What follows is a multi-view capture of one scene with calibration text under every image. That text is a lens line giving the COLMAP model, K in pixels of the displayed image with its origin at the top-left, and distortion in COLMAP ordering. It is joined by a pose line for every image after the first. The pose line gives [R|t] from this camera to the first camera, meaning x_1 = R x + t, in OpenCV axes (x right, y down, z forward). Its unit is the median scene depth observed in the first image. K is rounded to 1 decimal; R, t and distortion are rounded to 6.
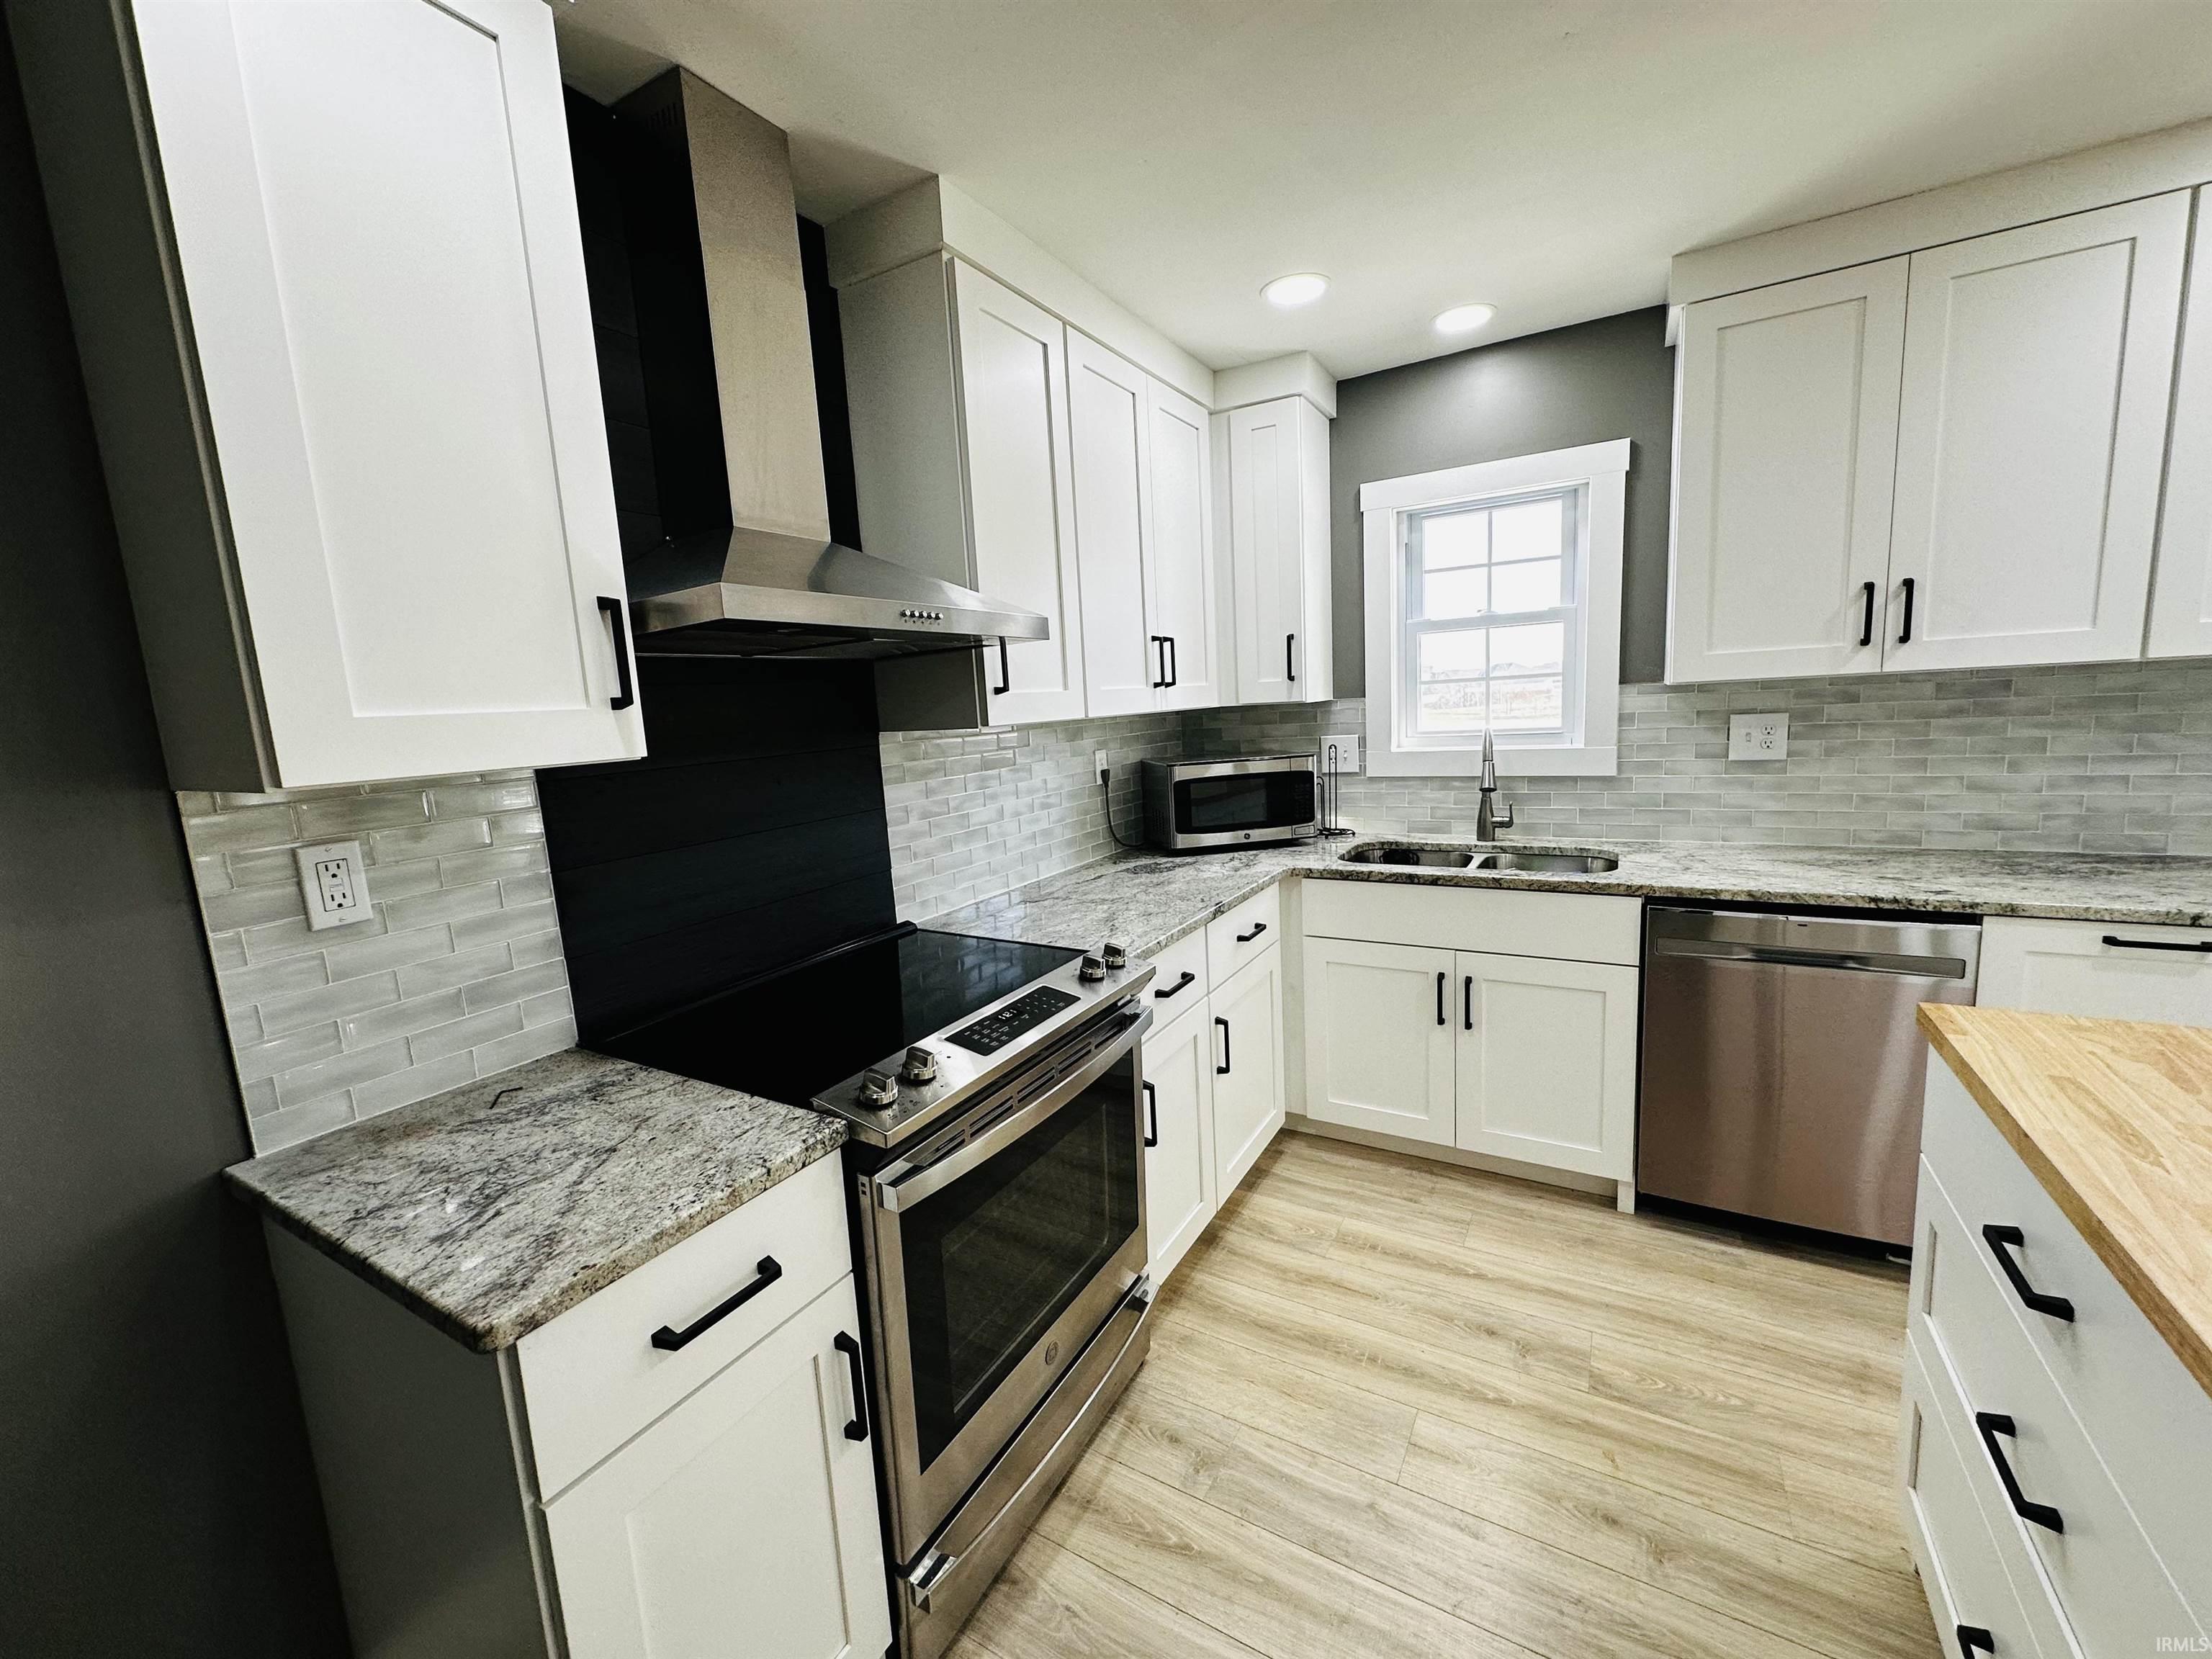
lens RADIAL K [[876.0, 0, 1109.2], [0, 876.0, 828.9], [0, 0, 1]] dist [-0.001532, 0.000560]
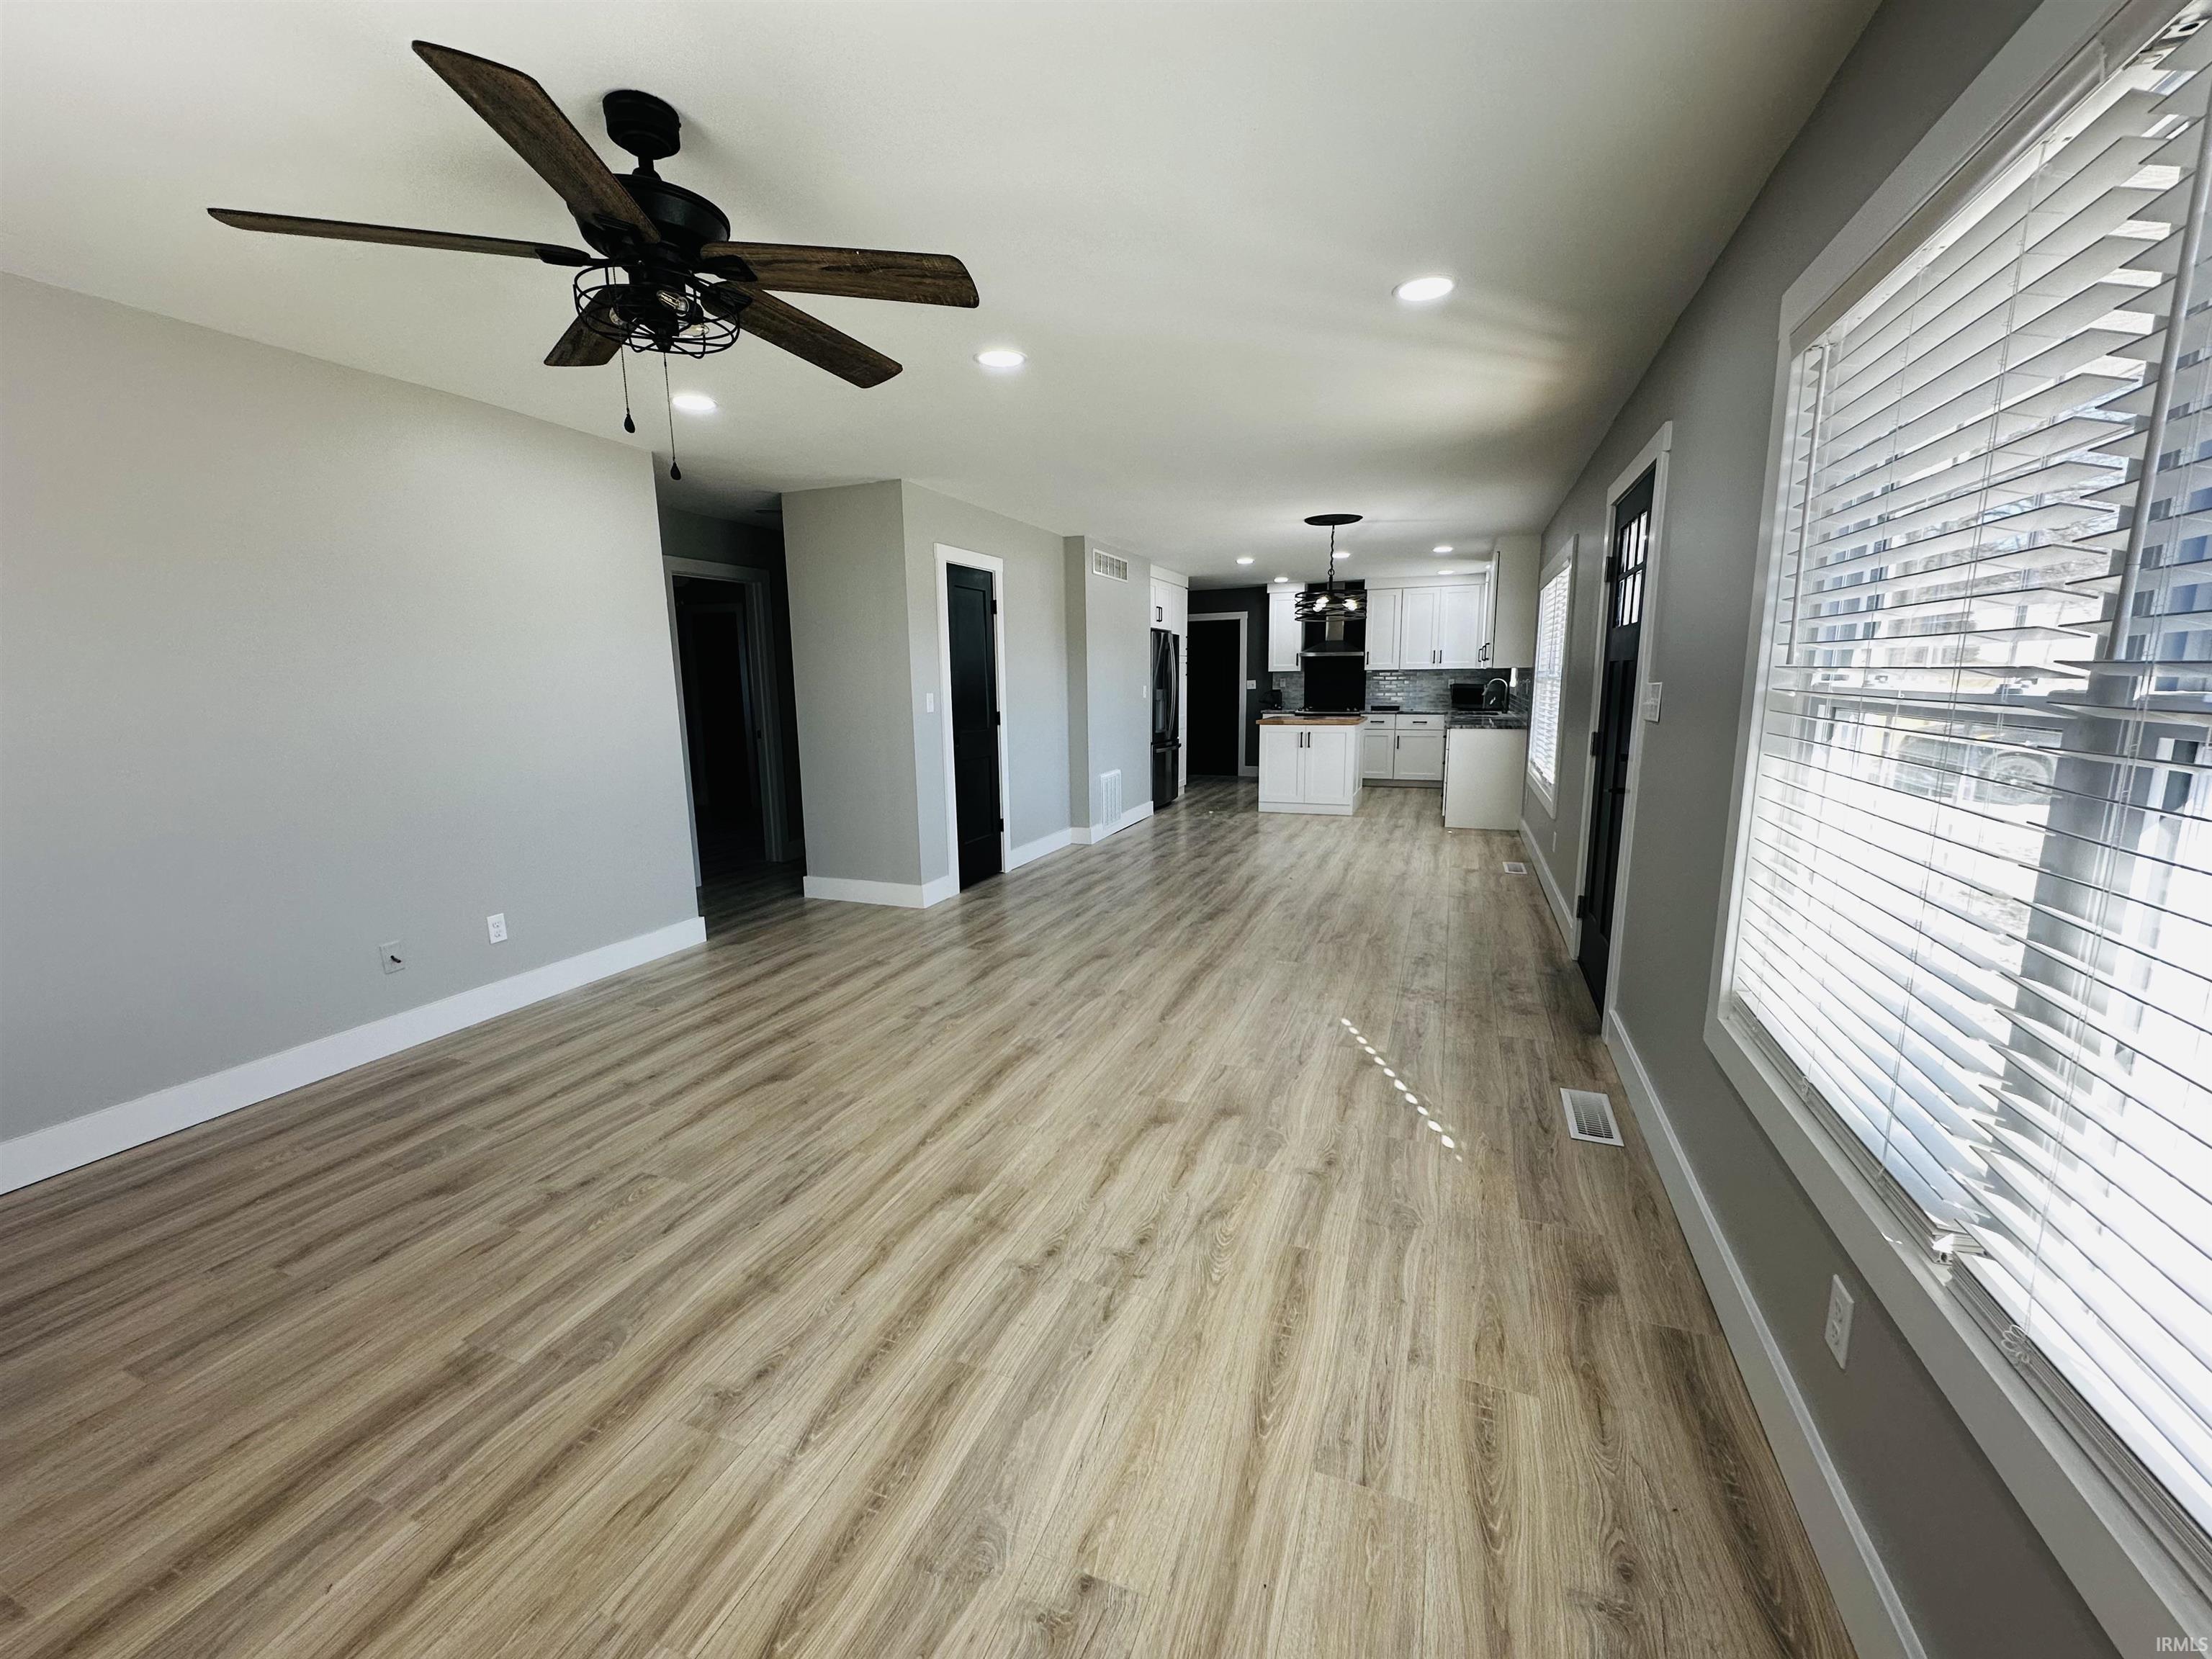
lens RADIAL K [[876.0, 0, 1109.2], [0, 876.0, 828.9], [0, 0, 1]] dist [-0.001532, 0.000560]
pose [[0.159556, 0.226013, -0.960968, 4.350659], [-0.140512, 0.968728, 0.204507, -0.040306], [0.977138, 0.102397, 0.186323, -1.287699]]
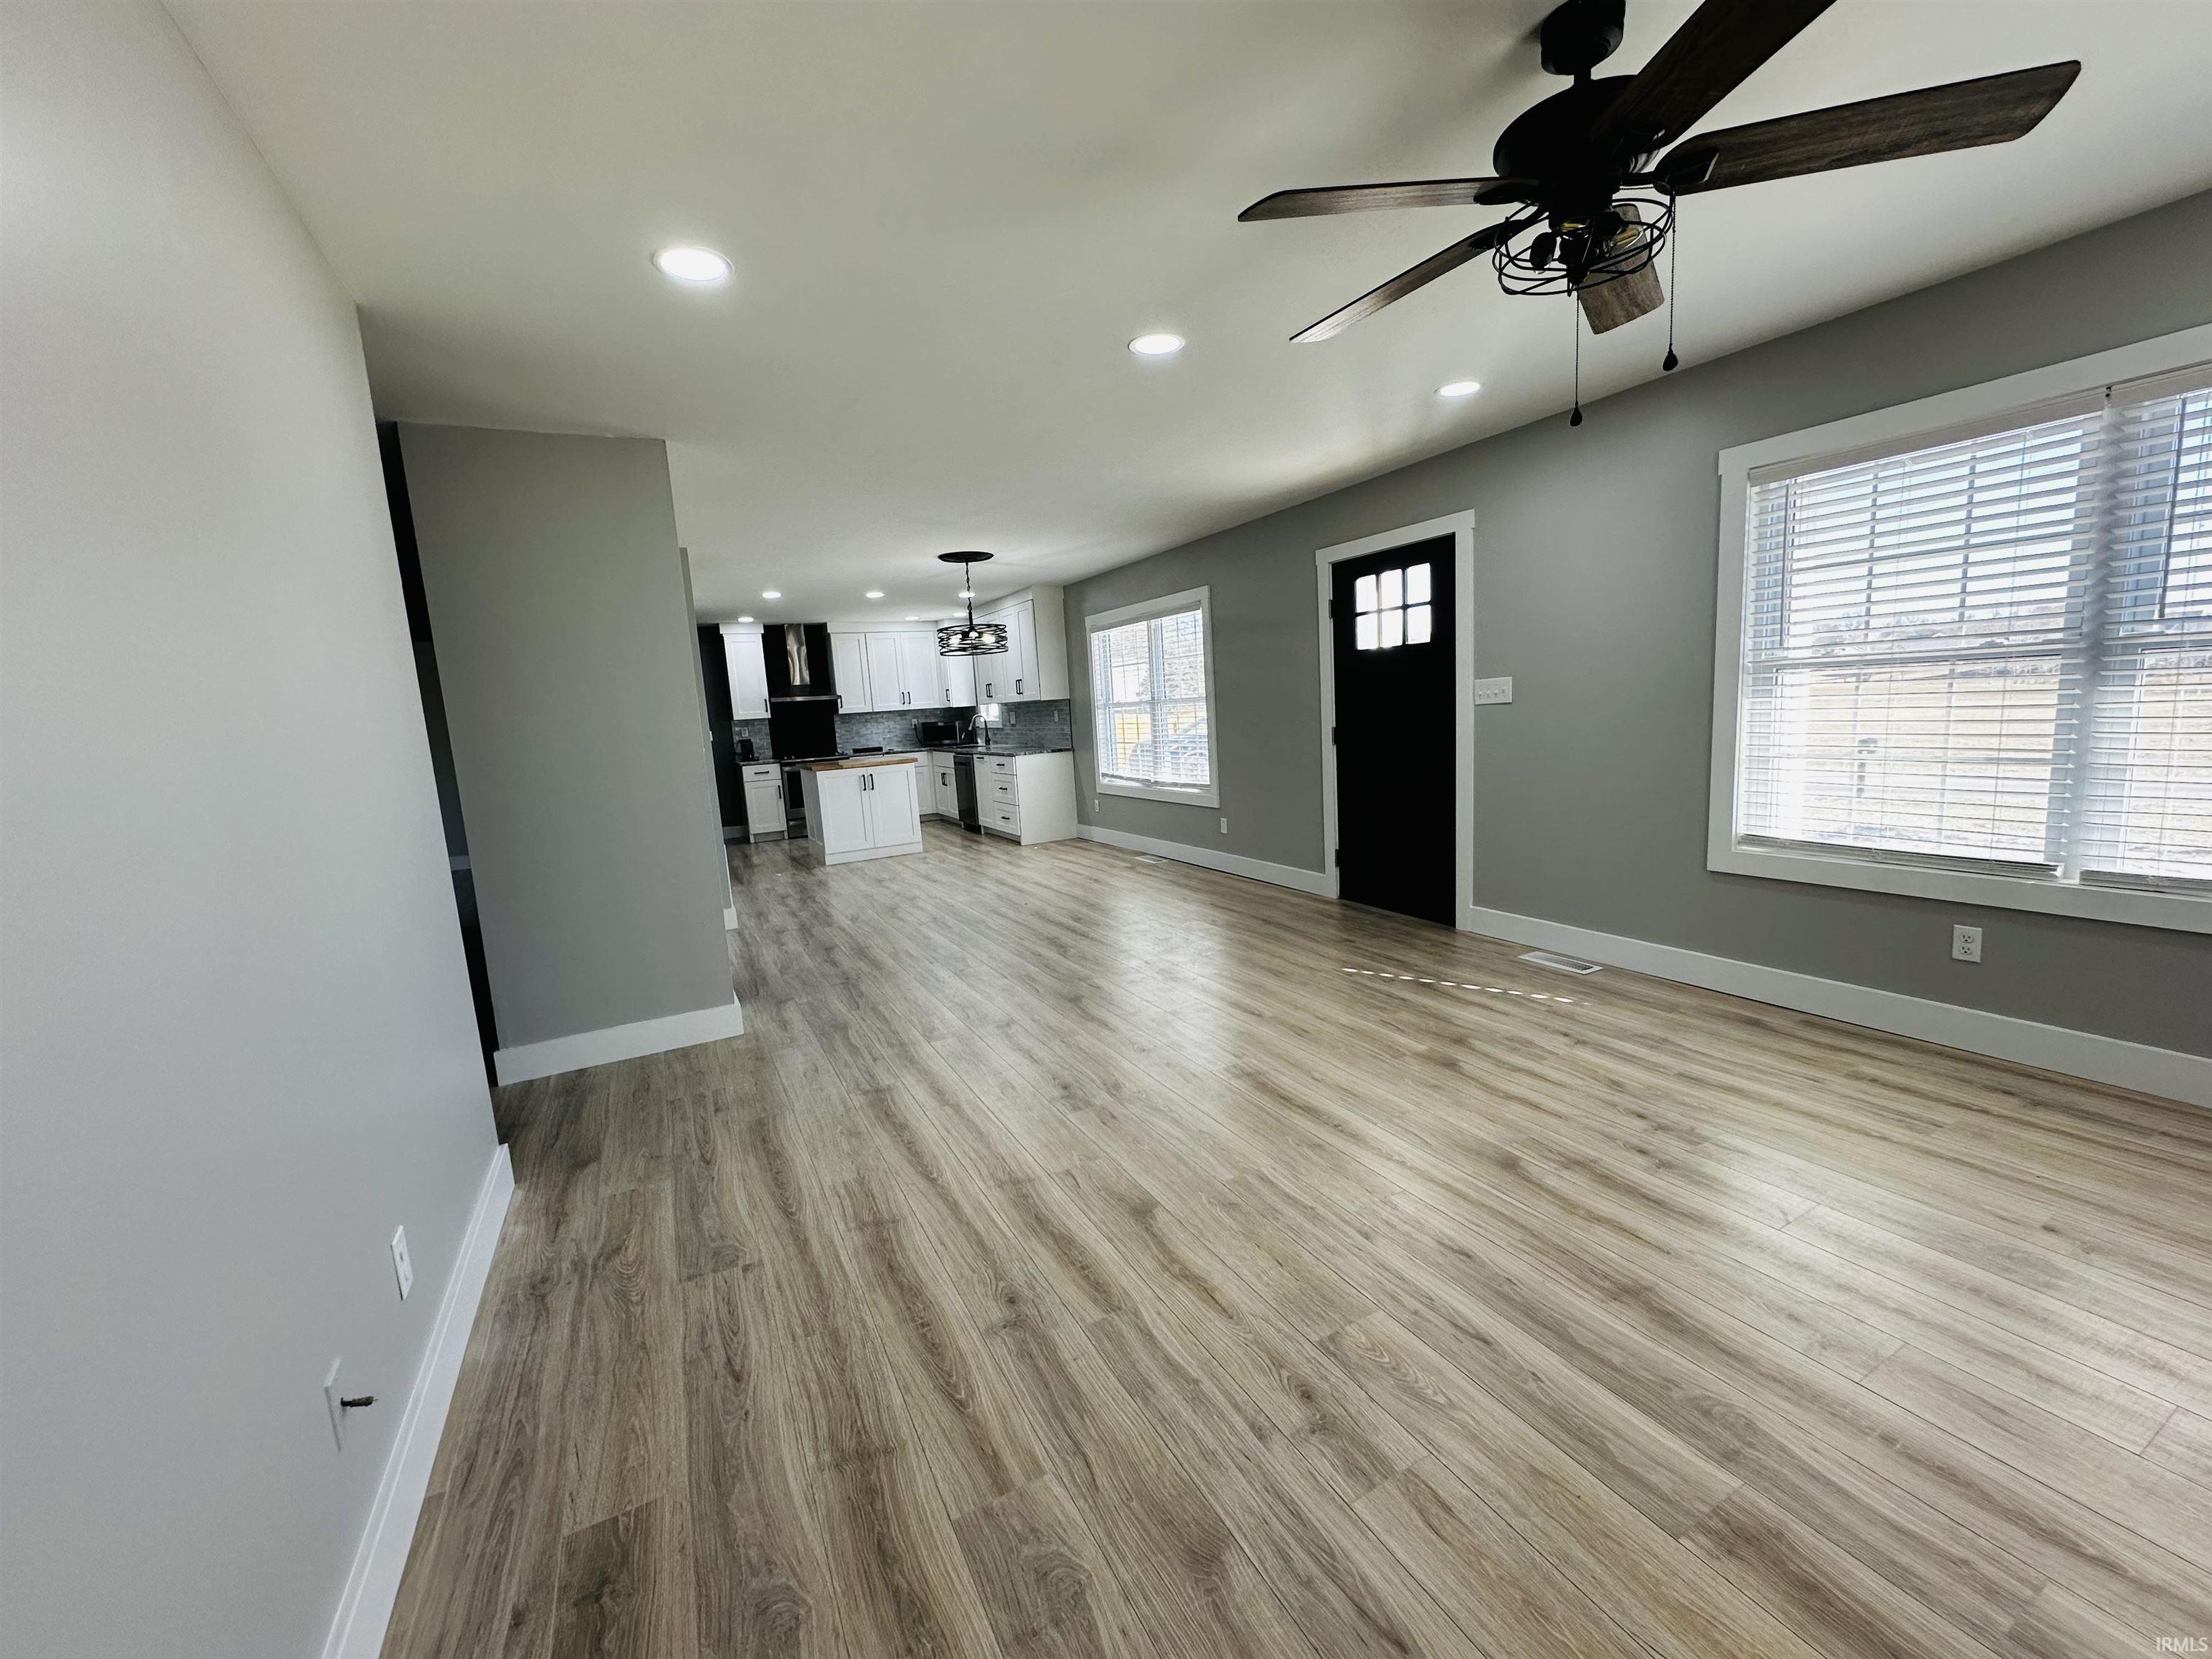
lens RADIAL K [[876.0, 0, 1109.2], [0, 876.0, 828.9], [0, 0, 1]] dist [-0.001532, 0.000560]
pose [[0.850376, 0.080662, -0.519956, 3.529747], [-0.063899, 0.996697, 0.050114, 0.186212], [0.522281, -0.009391, 0.852722, -2.366088]]
